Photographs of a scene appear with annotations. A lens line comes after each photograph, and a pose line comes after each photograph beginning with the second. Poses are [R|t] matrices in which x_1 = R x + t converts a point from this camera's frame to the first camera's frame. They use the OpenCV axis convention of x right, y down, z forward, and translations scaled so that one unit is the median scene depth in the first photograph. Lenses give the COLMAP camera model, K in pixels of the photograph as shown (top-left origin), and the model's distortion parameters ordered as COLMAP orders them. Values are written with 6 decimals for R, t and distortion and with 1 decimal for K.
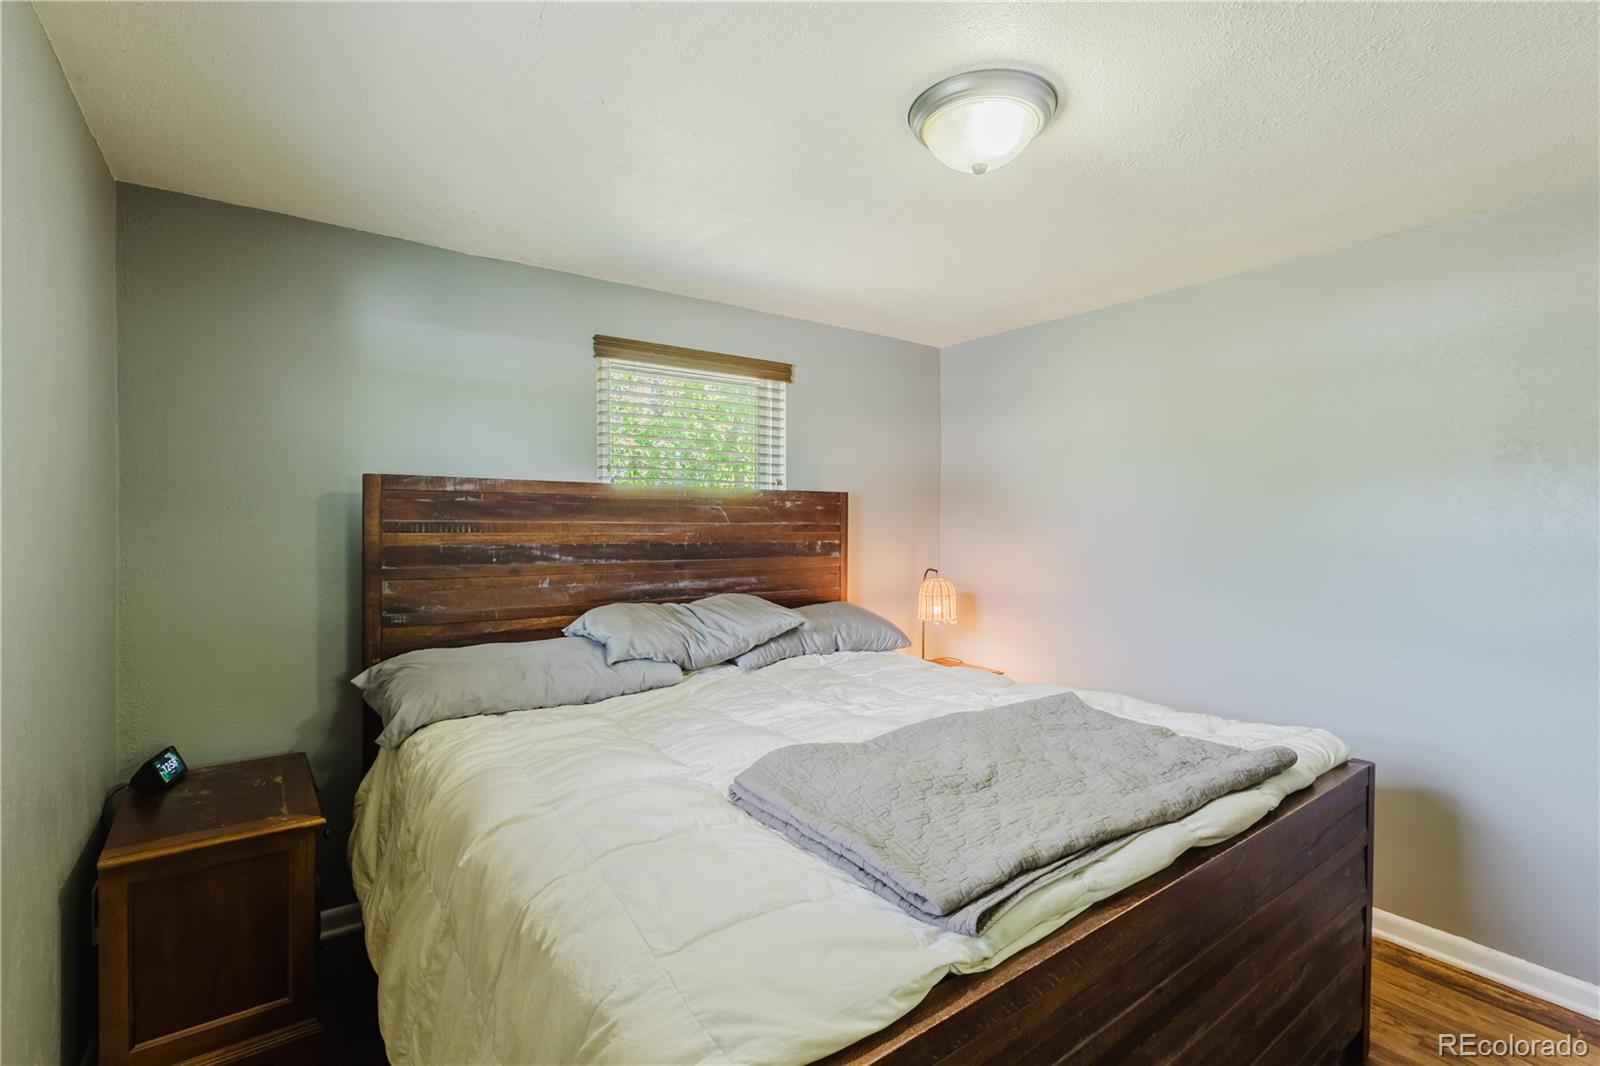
lens RADIAL K [[732.2, 0, 801.1], [0, 732.2, 532.4], [0, 0, 1]] dist [-0.001238, 0.002220]
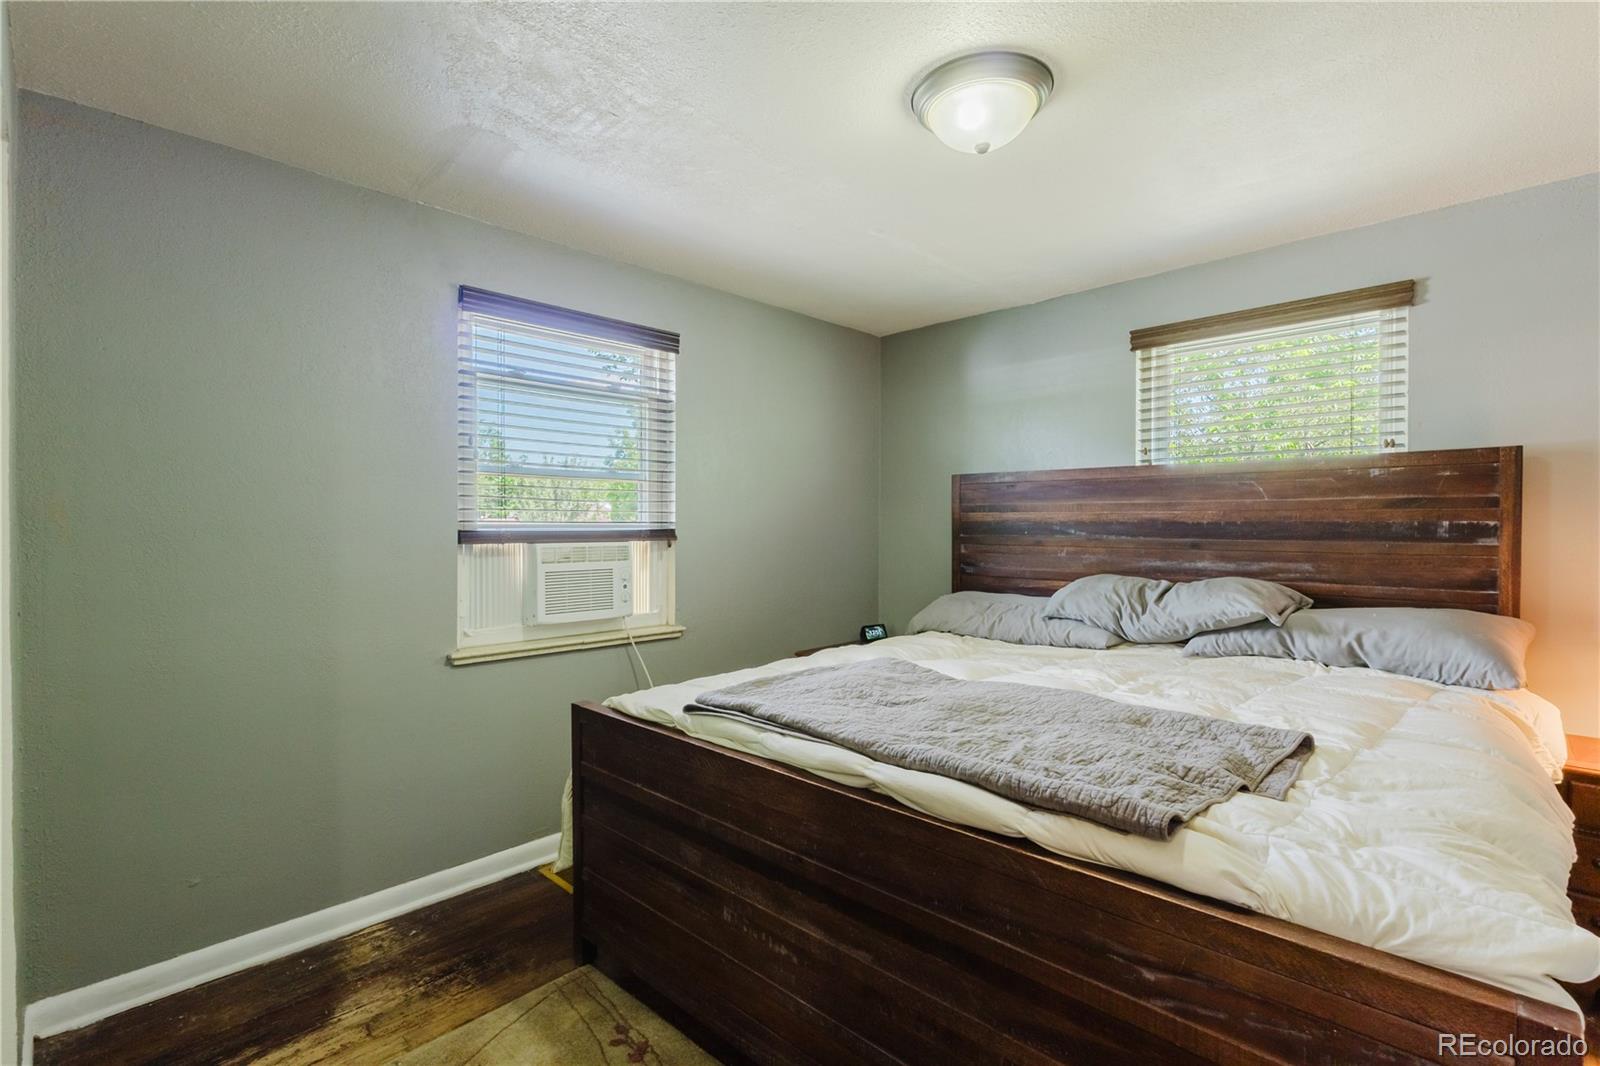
lens RADIAL K [[732.2, 0, 802.3], [0, 732.2, 528.2], [0, 0, 1]] dist [-0.001238, 0.002220]
pose [[0.176198, 0.004874, -0.984343, 0.723463], [-0.008553, 0.999958, 0.003421, 0.025521], [0.984318, 0.007816, 0.176233, 0.329289]]
